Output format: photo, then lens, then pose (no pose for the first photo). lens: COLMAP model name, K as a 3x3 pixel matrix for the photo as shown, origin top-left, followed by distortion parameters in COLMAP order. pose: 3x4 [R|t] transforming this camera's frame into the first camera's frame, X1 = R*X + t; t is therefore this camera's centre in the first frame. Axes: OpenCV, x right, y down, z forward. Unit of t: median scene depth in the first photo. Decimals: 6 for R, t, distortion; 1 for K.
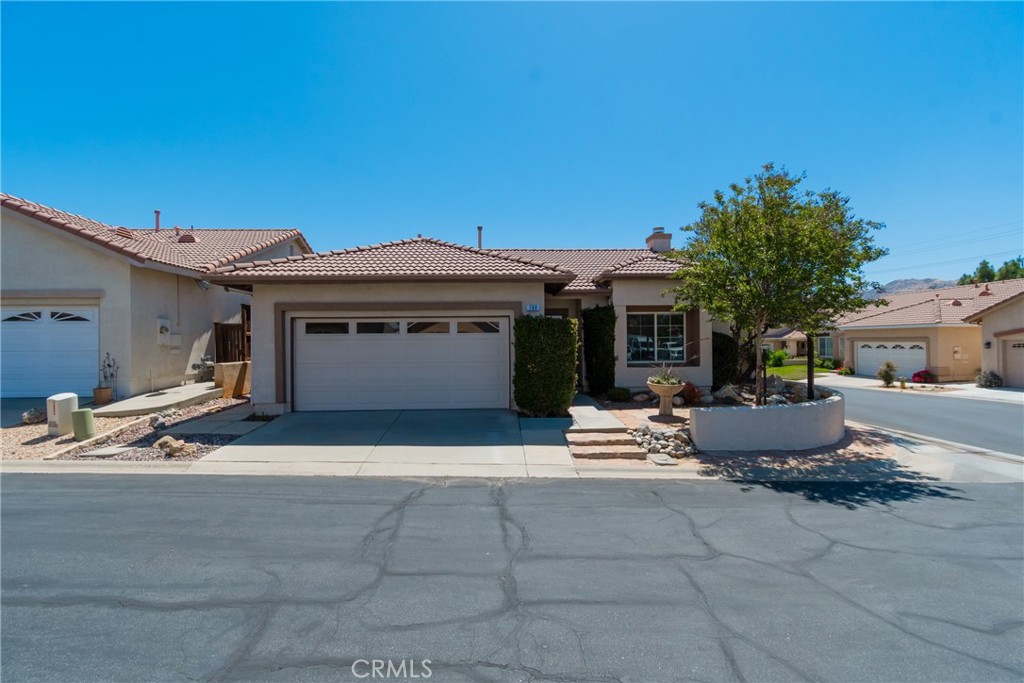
lens RADIAL K [[453.6, 0, 512.0], [0, 453.6, 341.5], [0, 0, 1]] dist [0.000535, -0.000119]
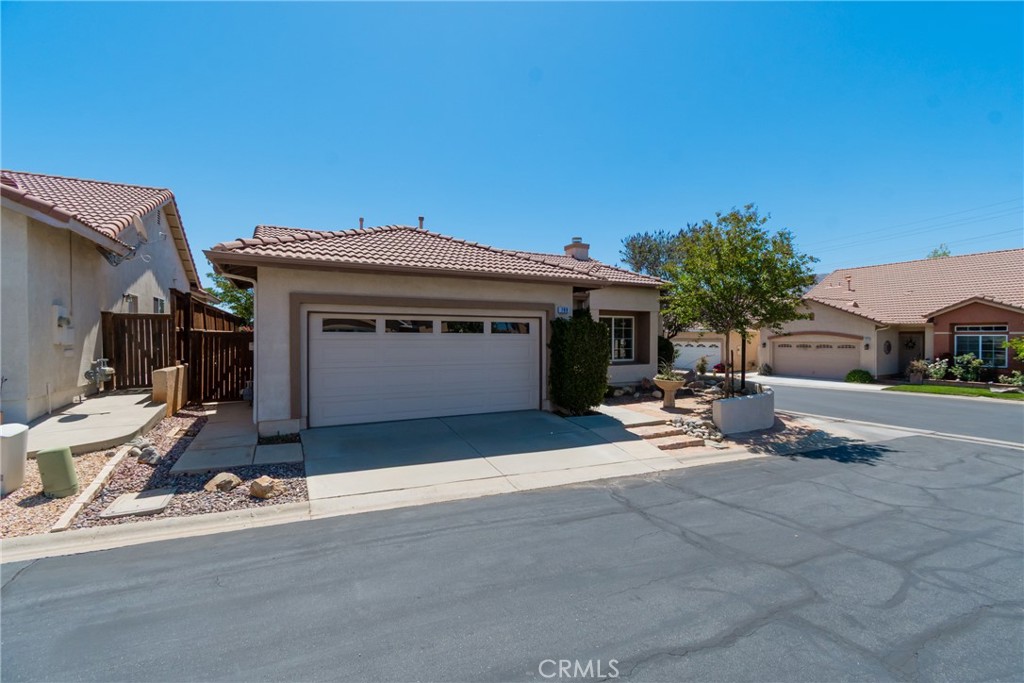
lens RADIAL K [[456.0, 0, 512.0], [0, 456.0, 341.5], [0, 0, 1]] dist [0.001366, -0.000624]
pose [[0.905604, 0.006118, 0.424081, -0.589409], [-0.009825, 0.999930, 0.006555, -0.009951], [-0.424011, -0.010103, 0.905601, 0.133734]]
